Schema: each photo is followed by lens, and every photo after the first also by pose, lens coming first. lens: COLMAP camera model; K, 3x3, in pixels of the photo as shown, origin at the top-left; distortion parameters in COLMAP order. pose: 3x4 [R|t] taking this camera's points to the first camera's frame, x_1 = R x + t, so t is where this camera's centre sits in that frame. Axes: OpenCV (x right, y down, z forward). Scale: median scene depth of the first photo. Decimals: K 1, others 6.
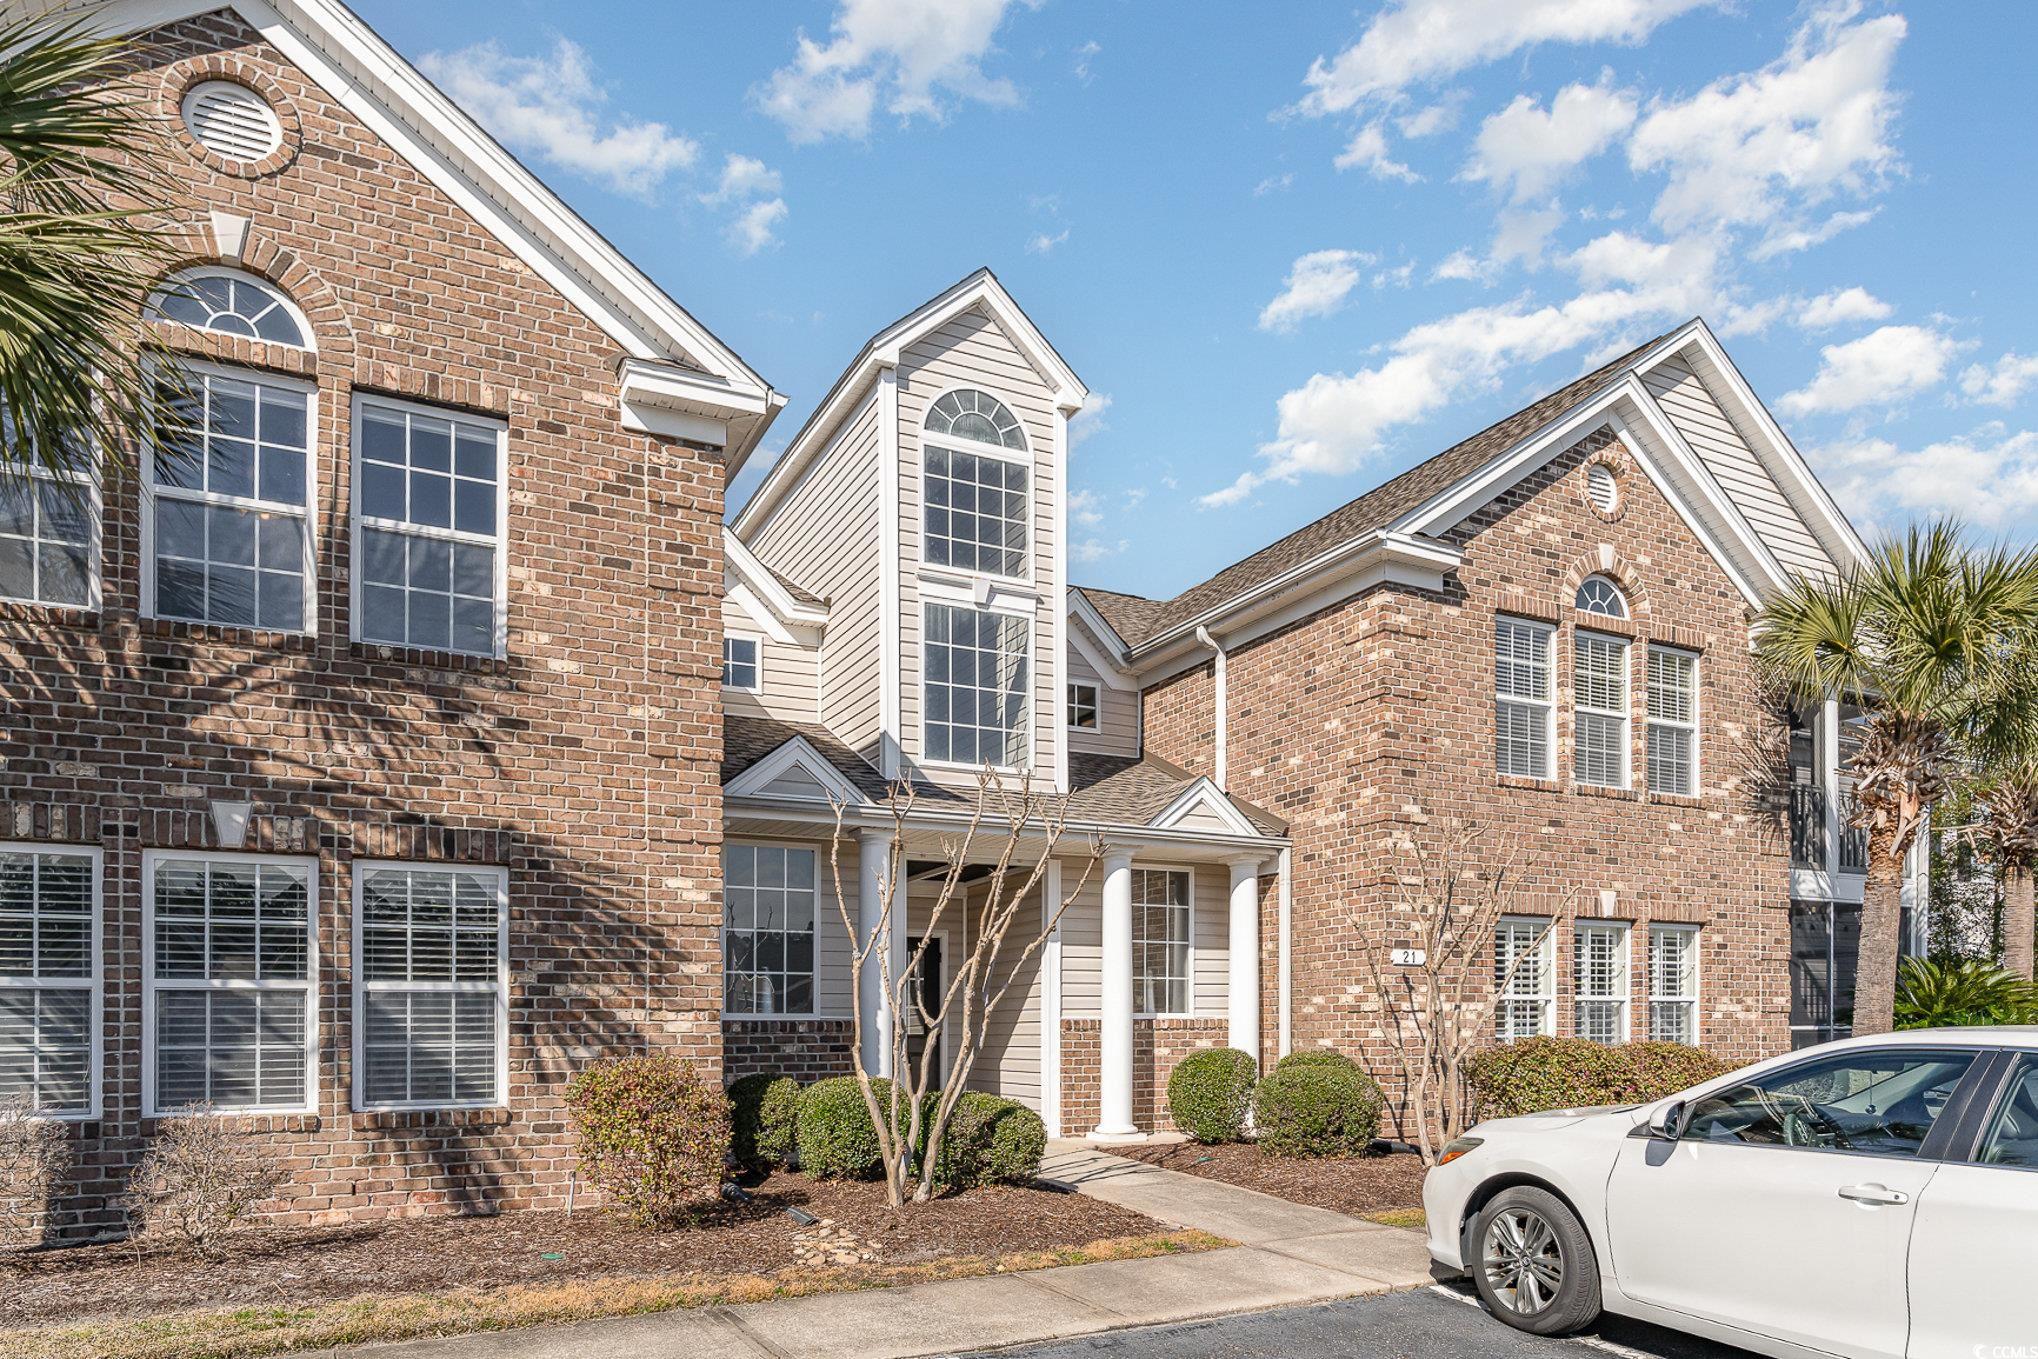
lens RADIAL K [[1416.7, 0, 1043.1], [0, 1416.7, 961.9], [0, 0, 1]] dist [-0.002845, -0.003506]
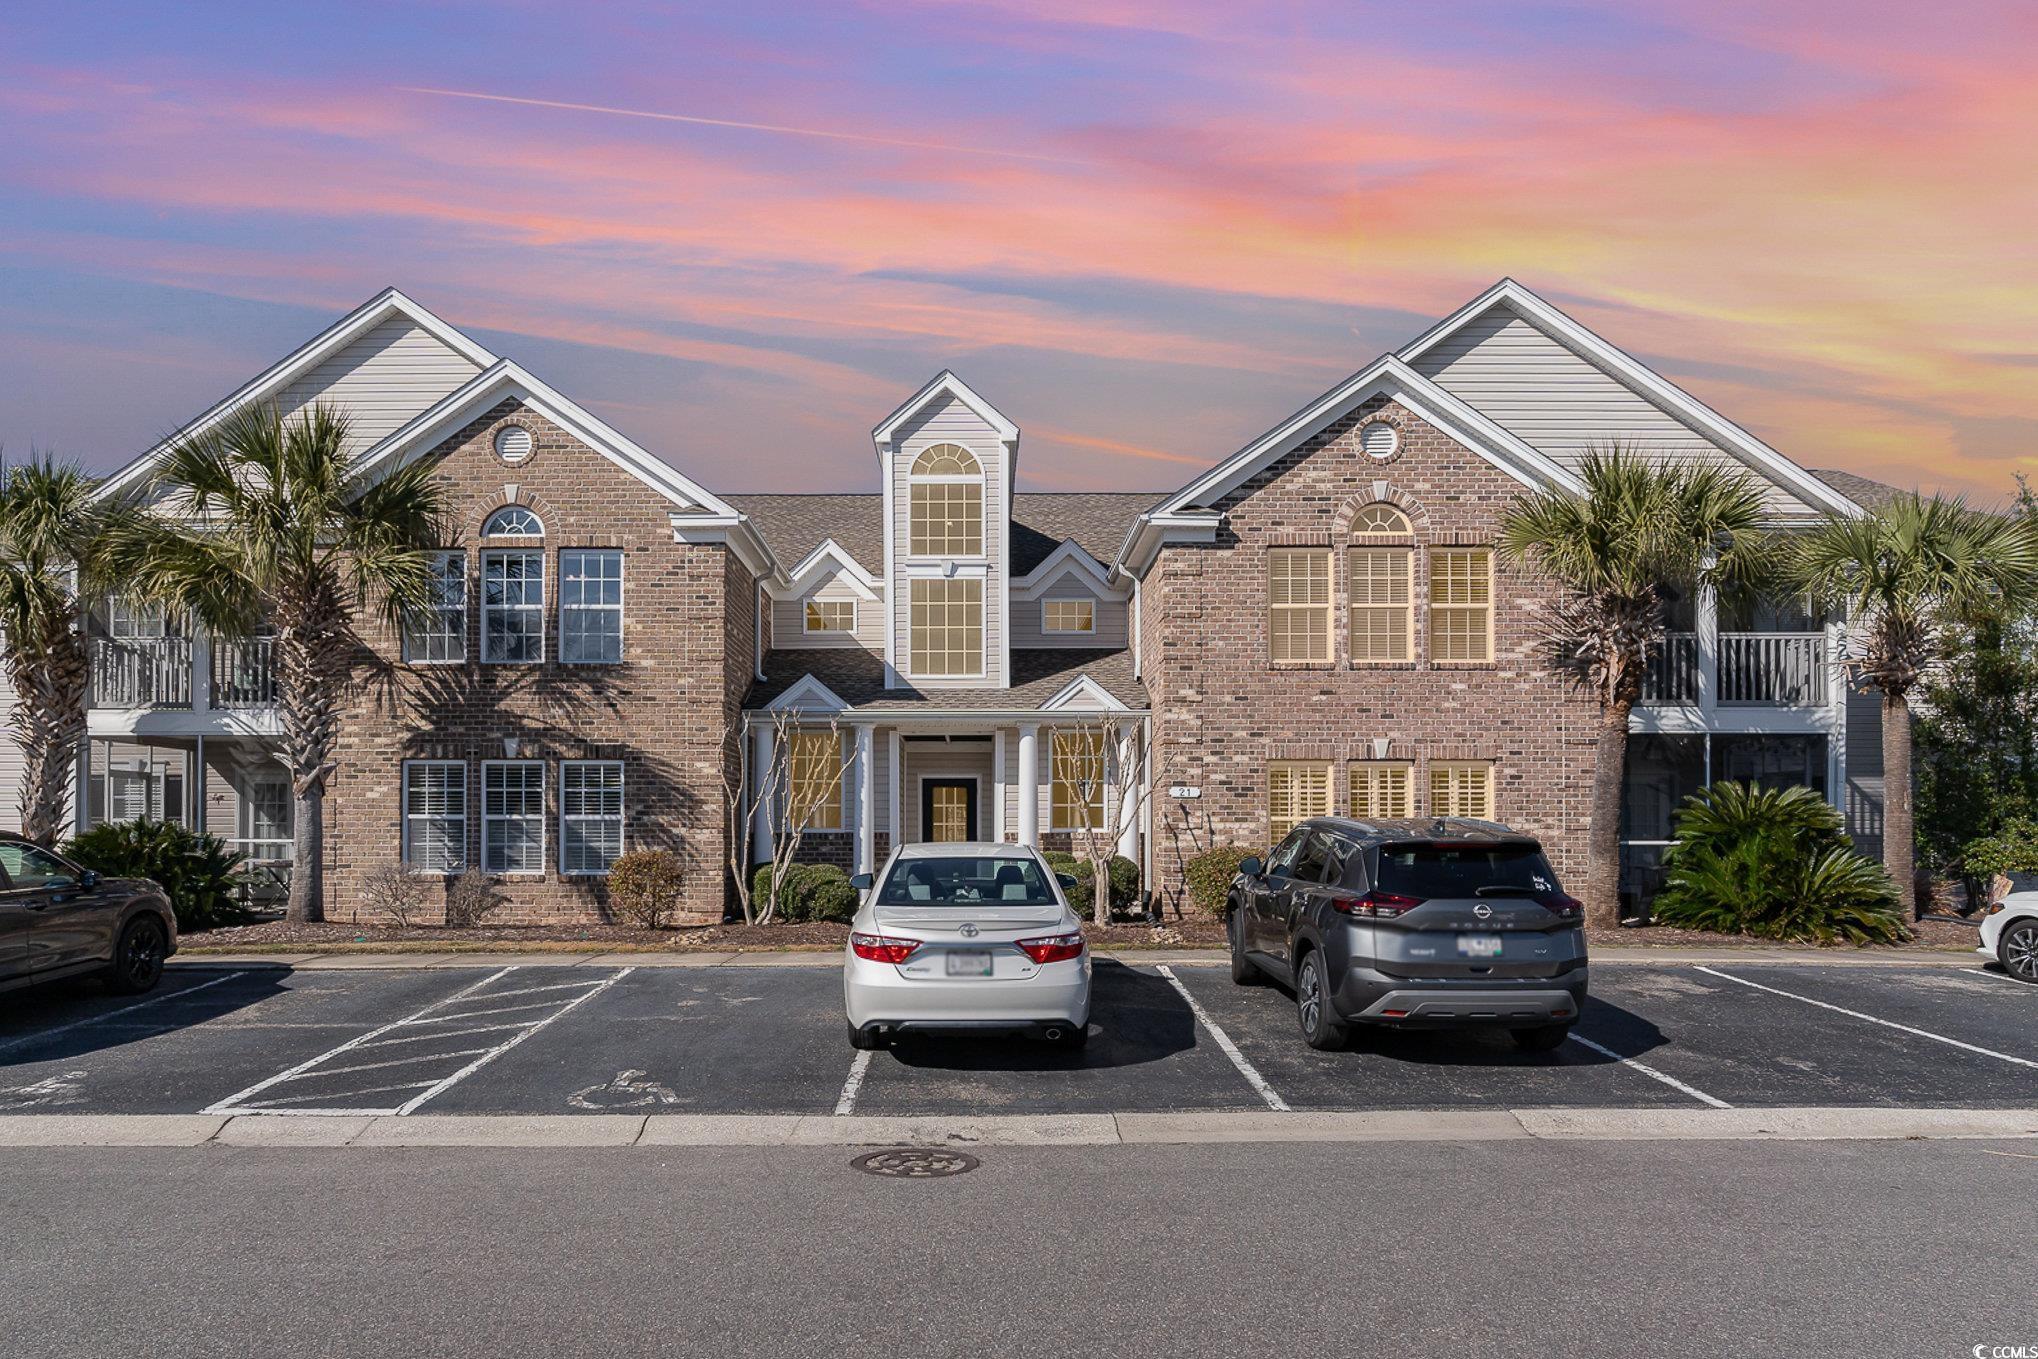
lens RADIAL K [[1701.6, 0, 1019.0], [0, 1701.6, 679.5], [0, 0, 1]] dist [-0.016804, 0.012183]
pose [[0.849159, -0.040481, -0.526583, 1.064308], [0.019203, 0.998765, -0.045815, -0.043551], [0.527787, 0.028792, 0.848888, -0.617018]]
